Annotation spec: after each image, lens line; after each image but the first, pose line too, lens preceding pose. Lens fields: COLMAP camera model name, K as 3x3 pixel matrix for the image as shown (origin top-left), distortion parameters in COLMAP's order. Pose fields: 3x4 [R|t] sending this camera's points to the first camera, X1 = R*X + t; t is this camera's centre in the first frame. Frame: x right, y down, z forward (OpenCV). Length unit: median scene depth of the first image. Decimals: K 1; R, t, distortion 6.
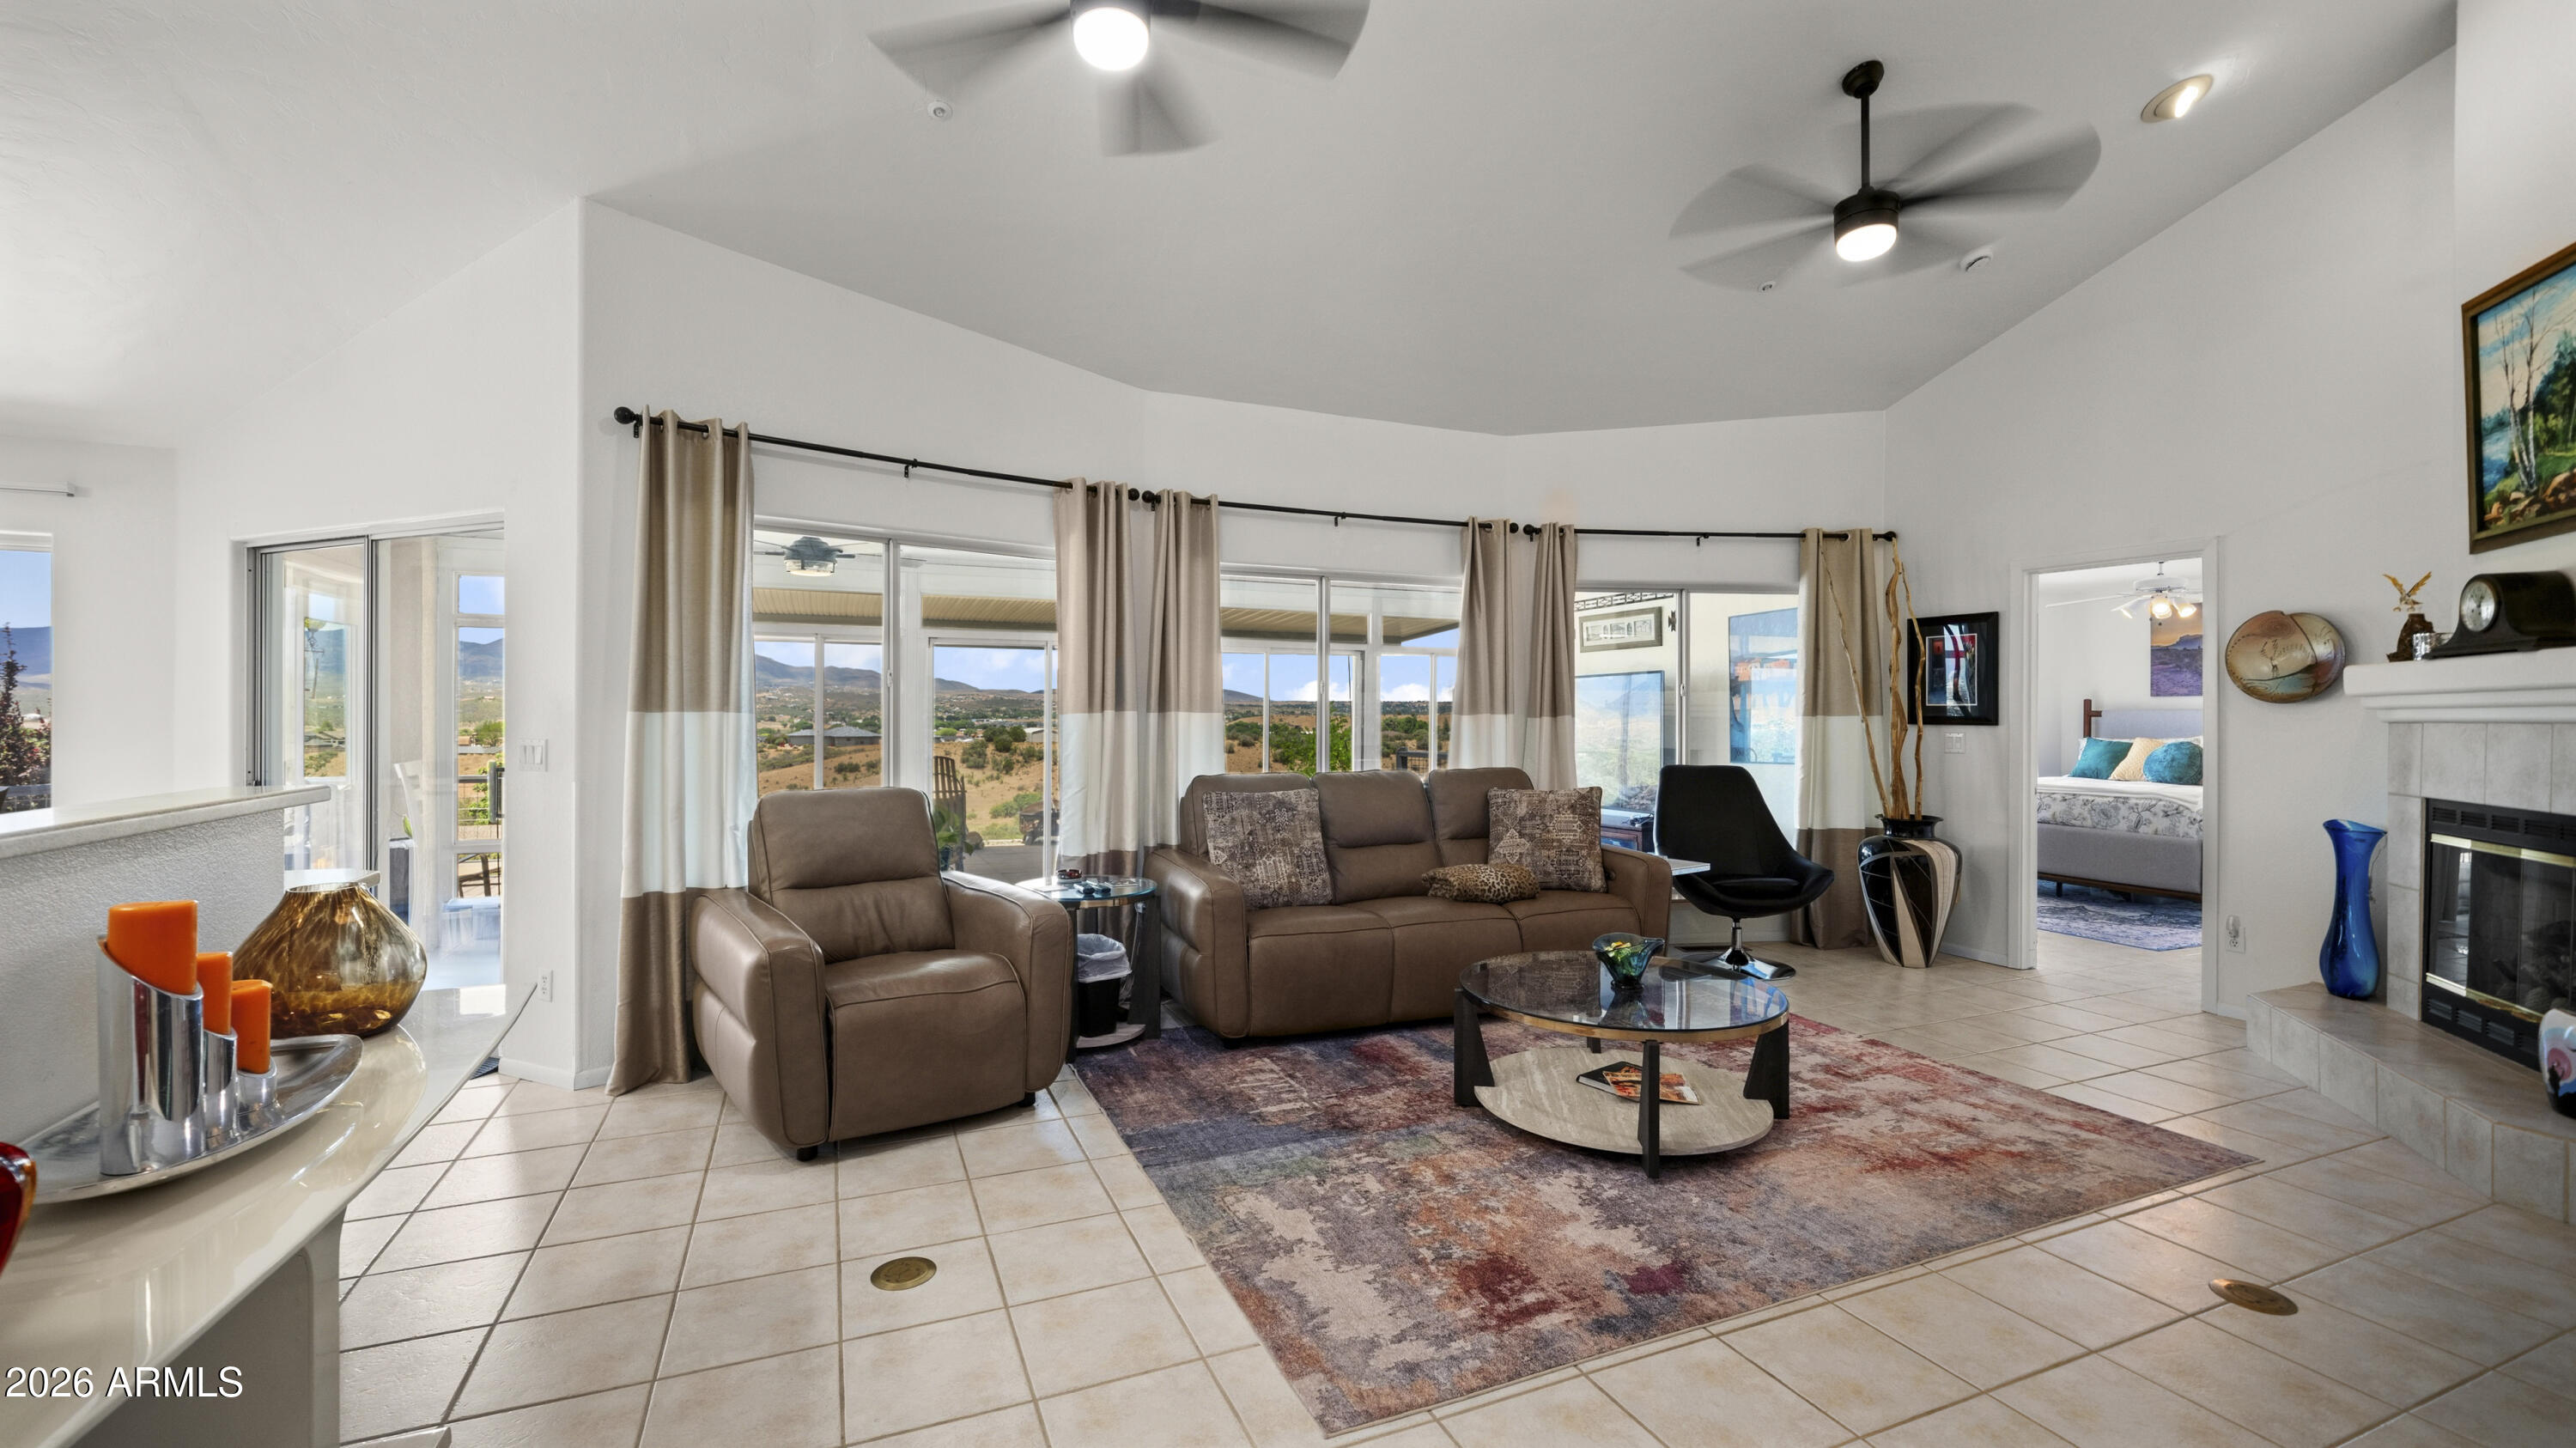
lens RADIAL K [[1066.5, 0, 1257.6], [0, 1066.5, 718.0], [0, 0, 1]] dist [-0.002361, -0.000427]
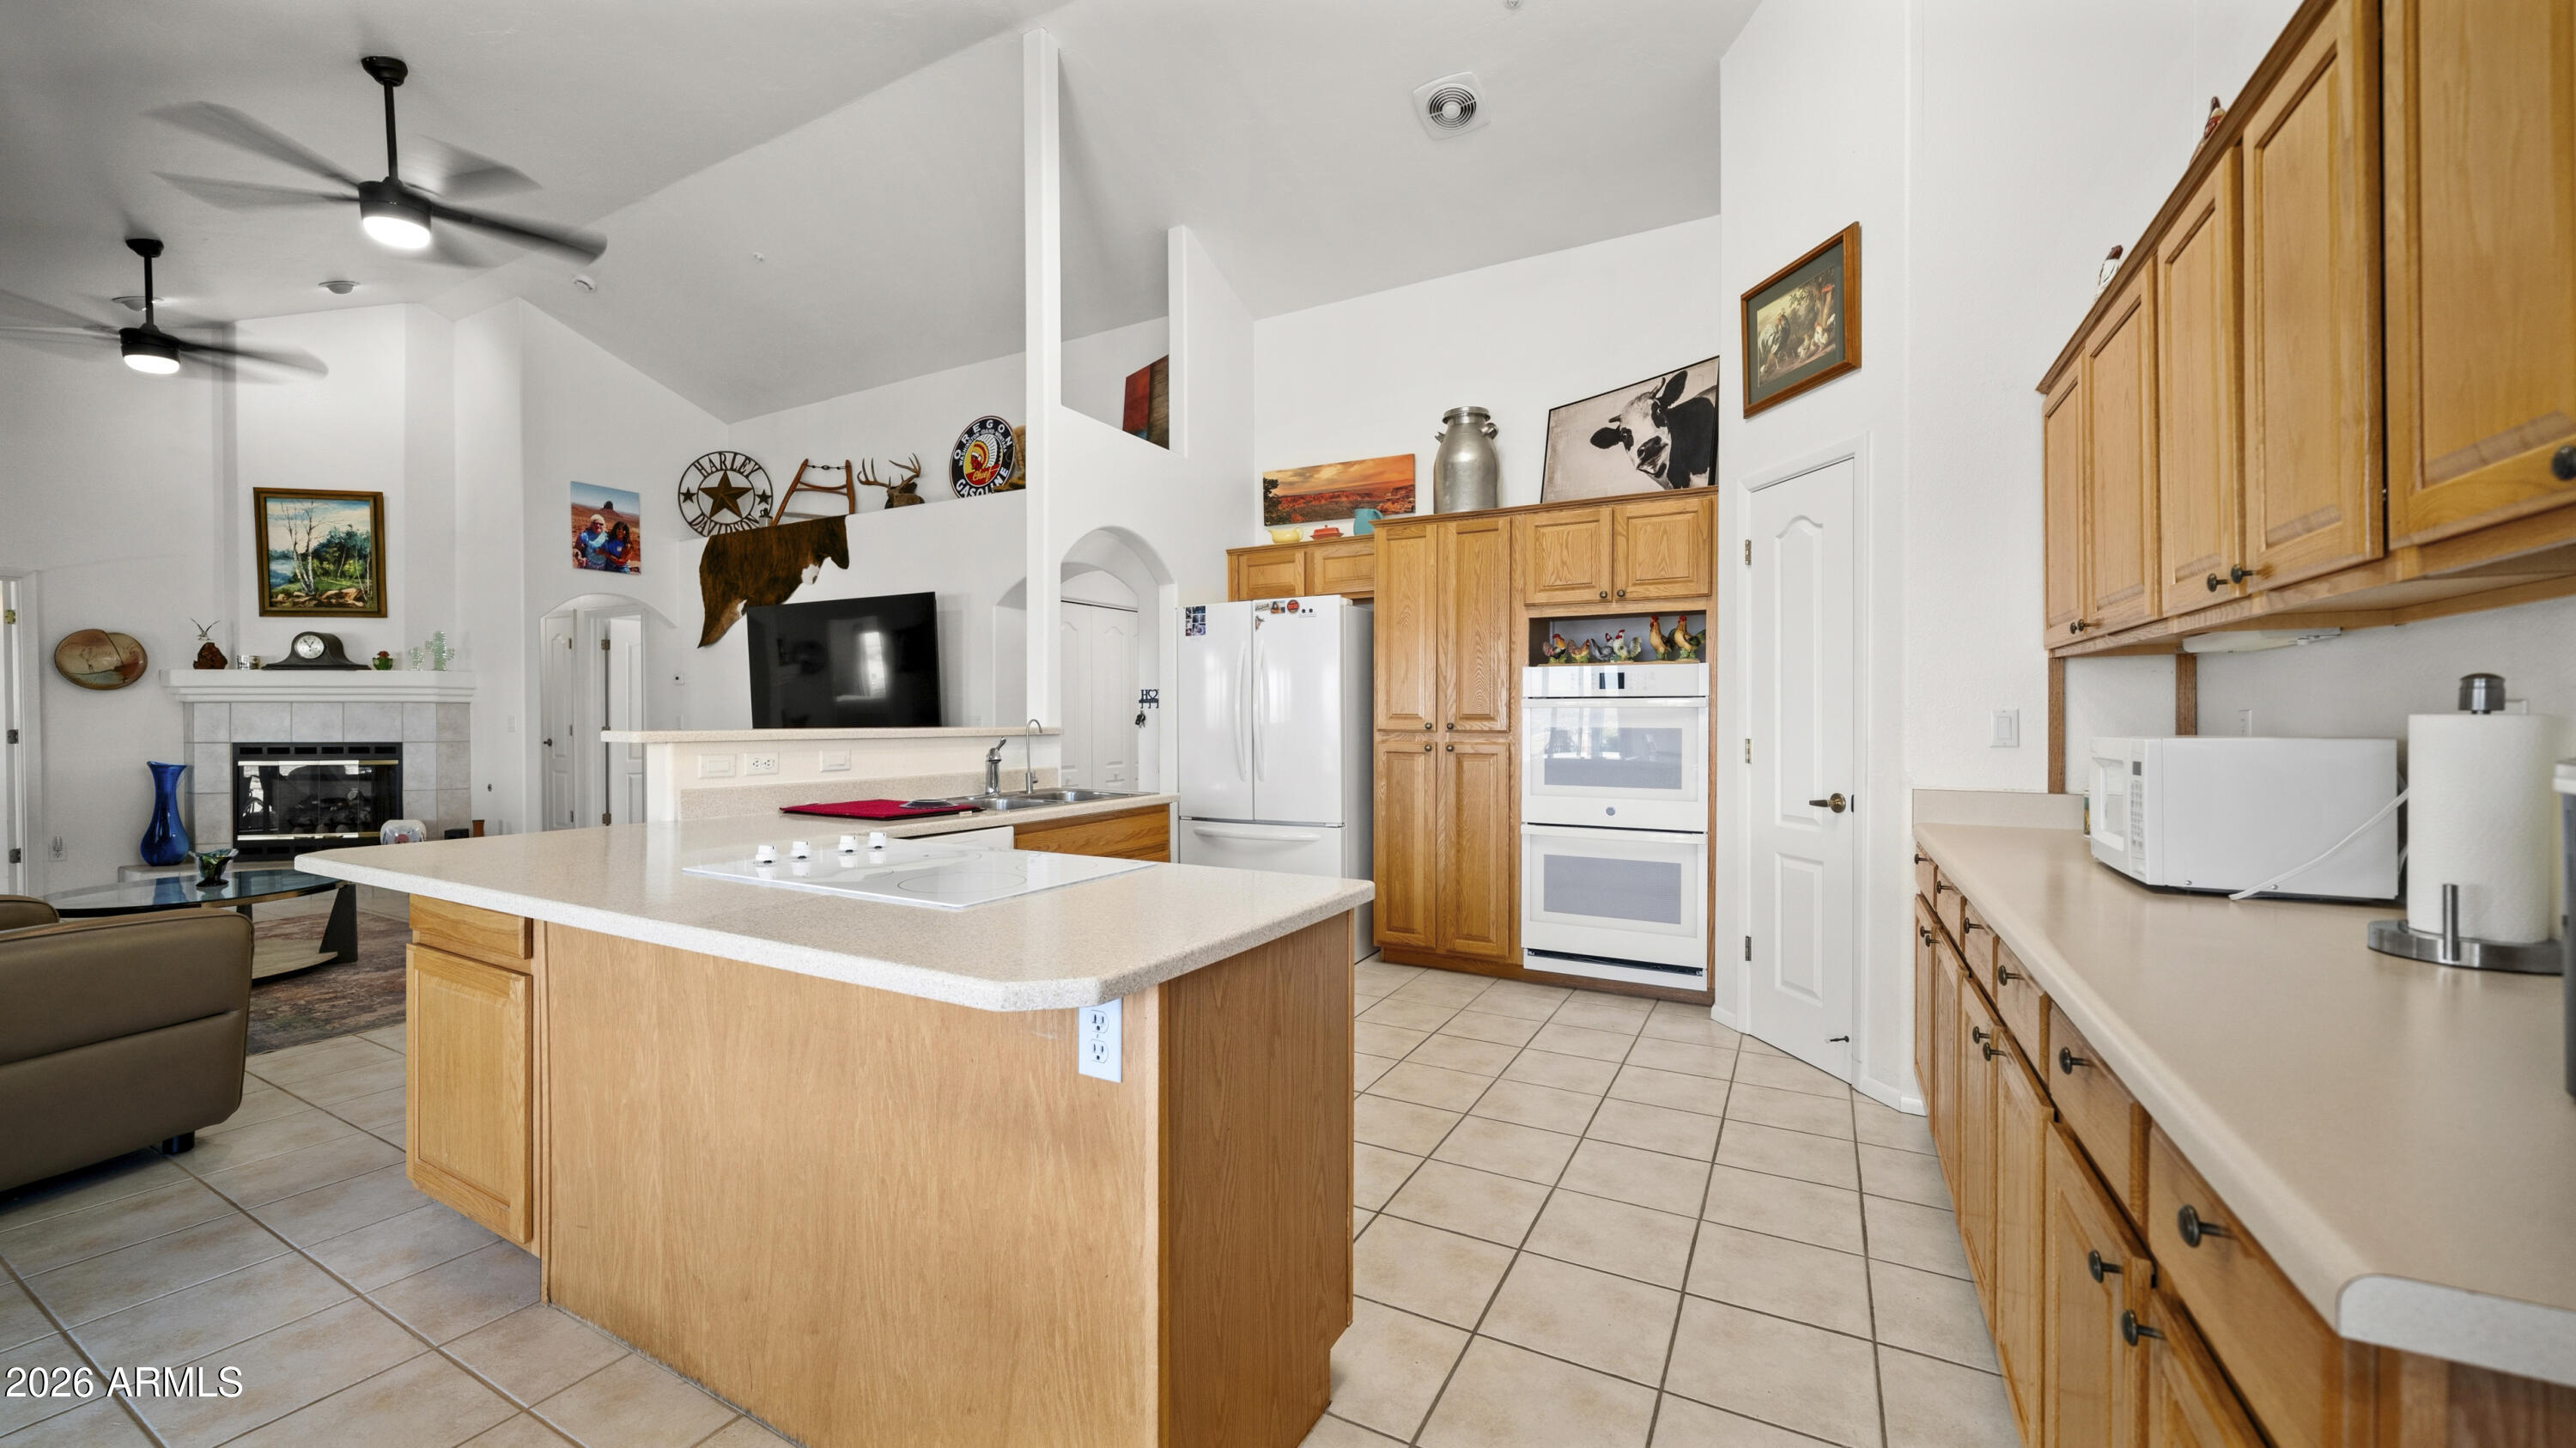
lens RADIAL K [[985.0, 0, 1244.1], [0, 985.0, 718.2], [0, 0, 1]] dist [-0.001891, 0.000065]
pose [[-0.632102, -0.004715, 0.774871, -1.318543], [-0.000064, 0.999982, 0.006033, 0.021171], [-0.774885, 0.003764, -0.632091, 0.685194]]
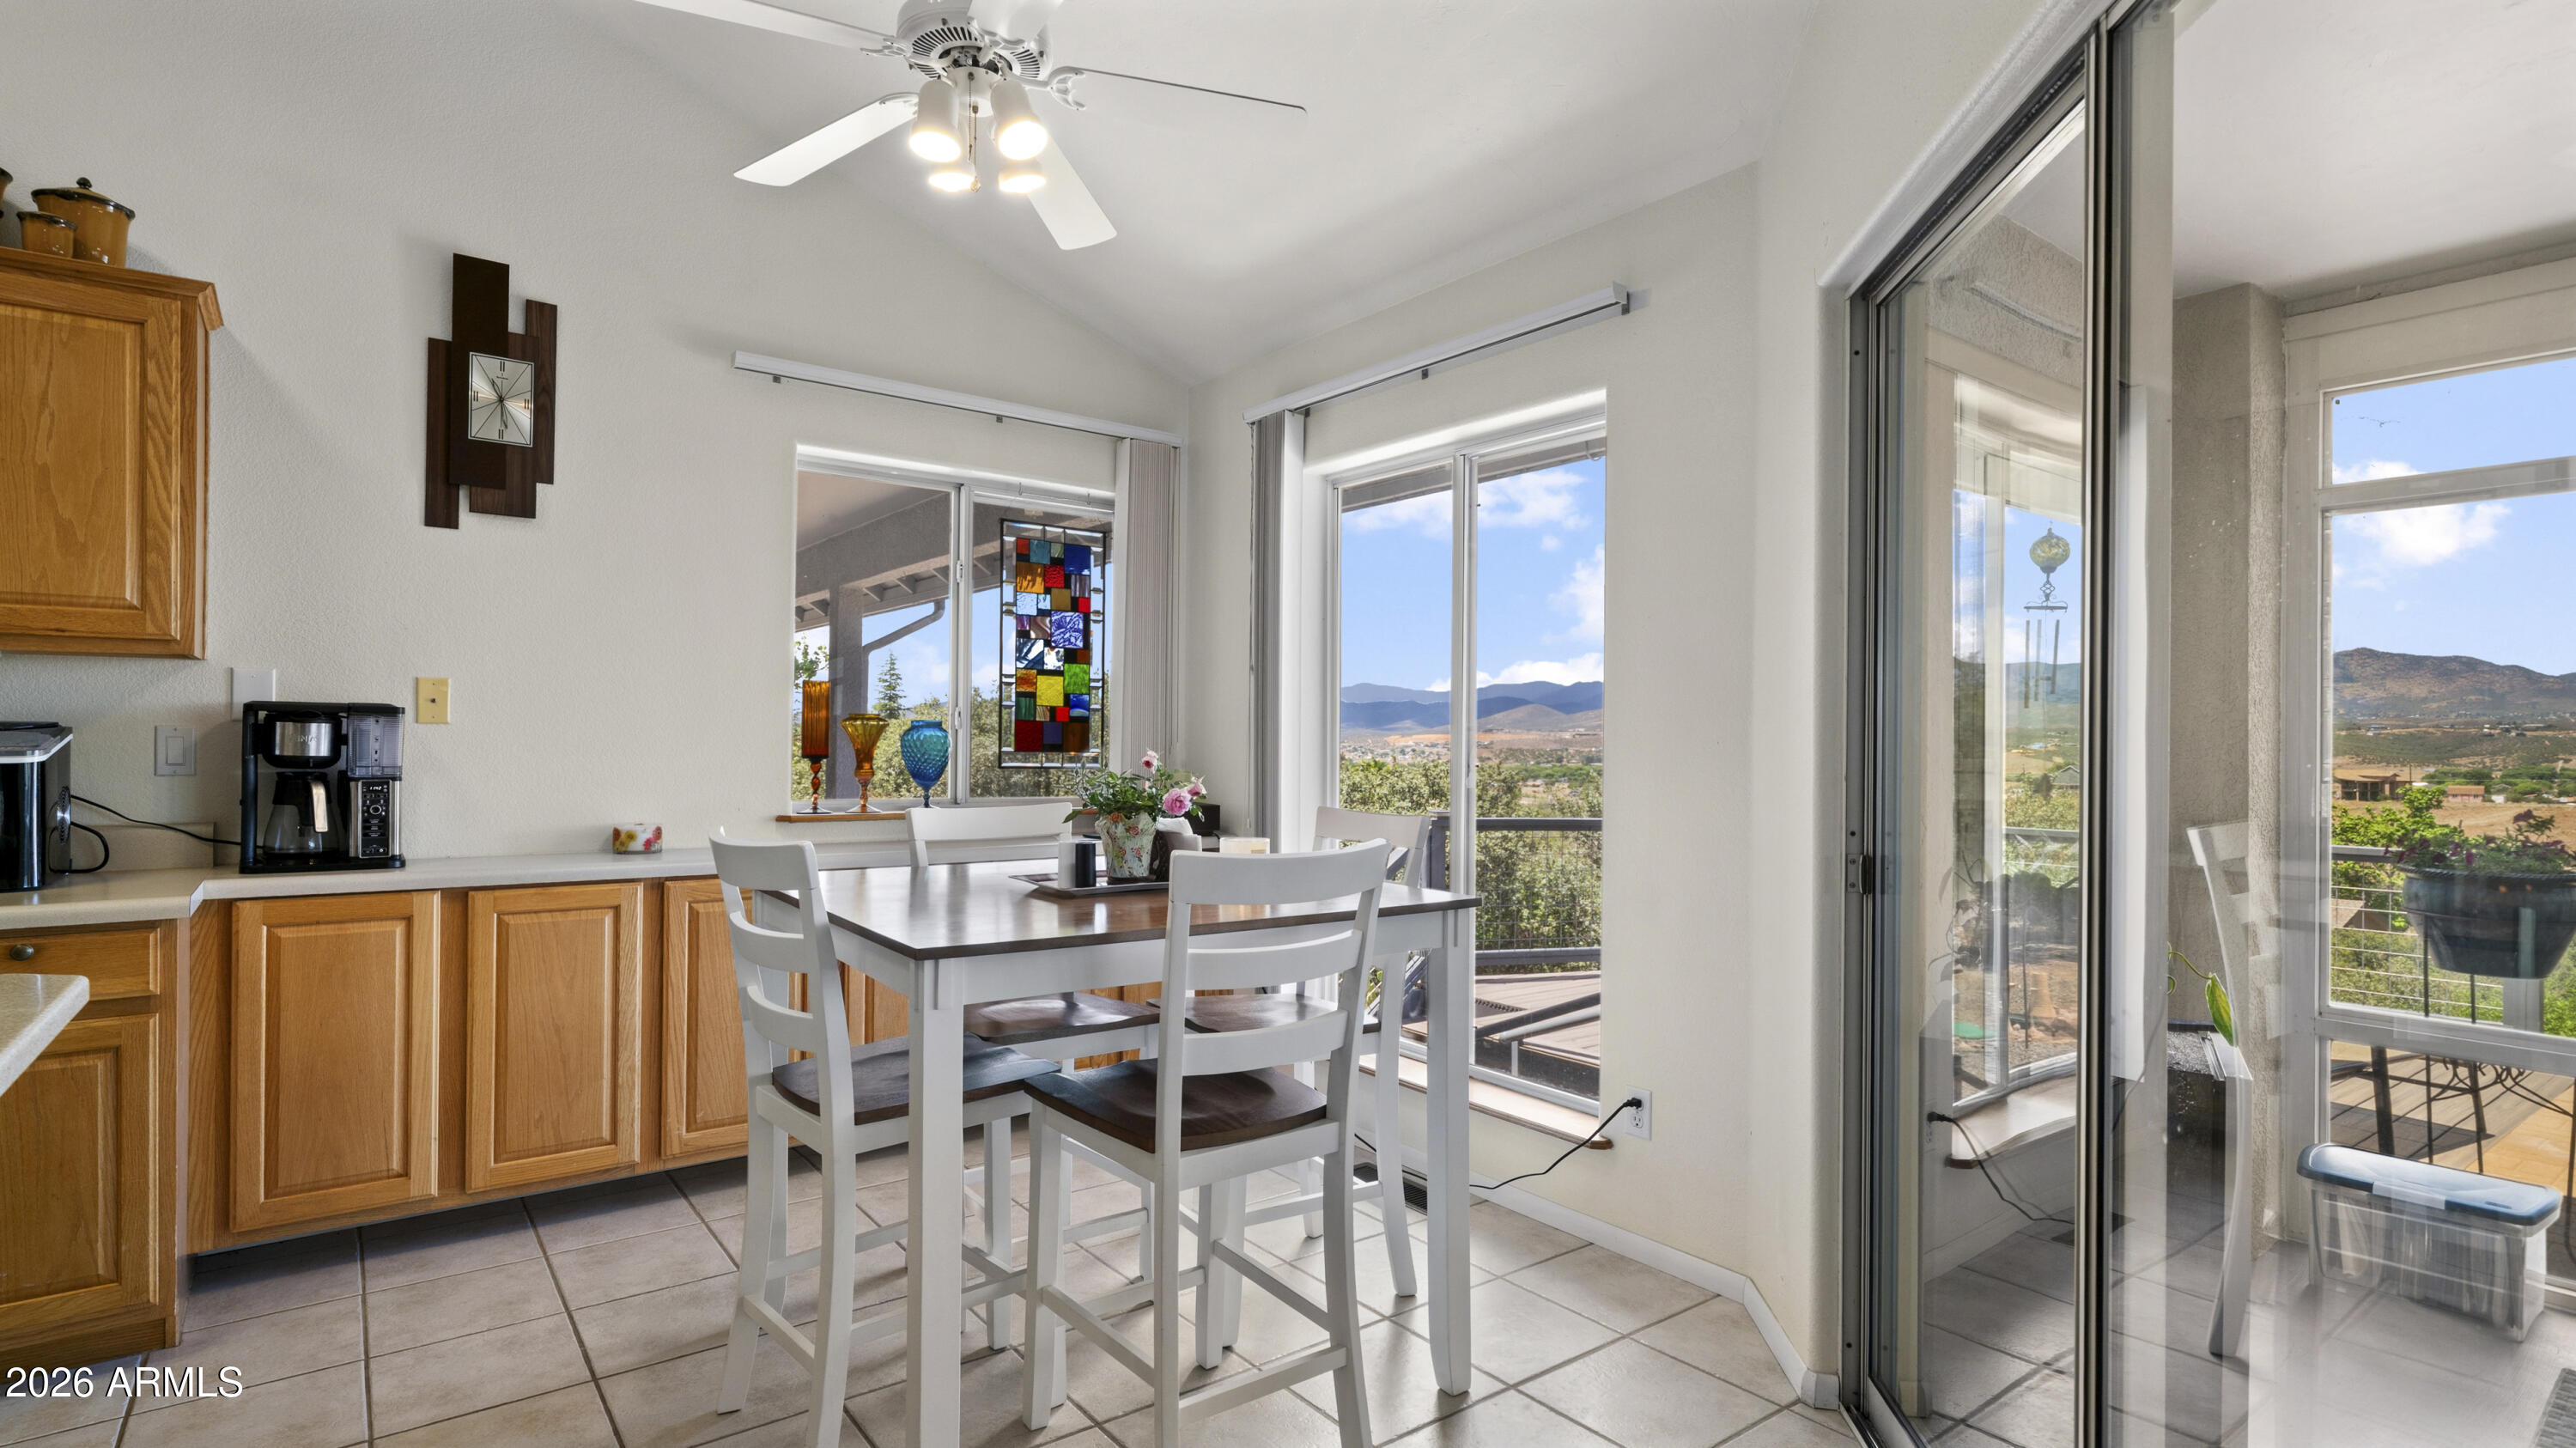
lens RADIAL K [[1225.5, 0, 1247.2], [0, 1225.5, 744.0], [0, 0, 1]] dist [0.014275, 0.002606]
pose [[0.244066, 0.001498, -0.969757, -0.661945], [-0.011490, 0.999933, -0.001347, 0.025033], [0.969691, 0.011471, 0.244067, 0.799010]]
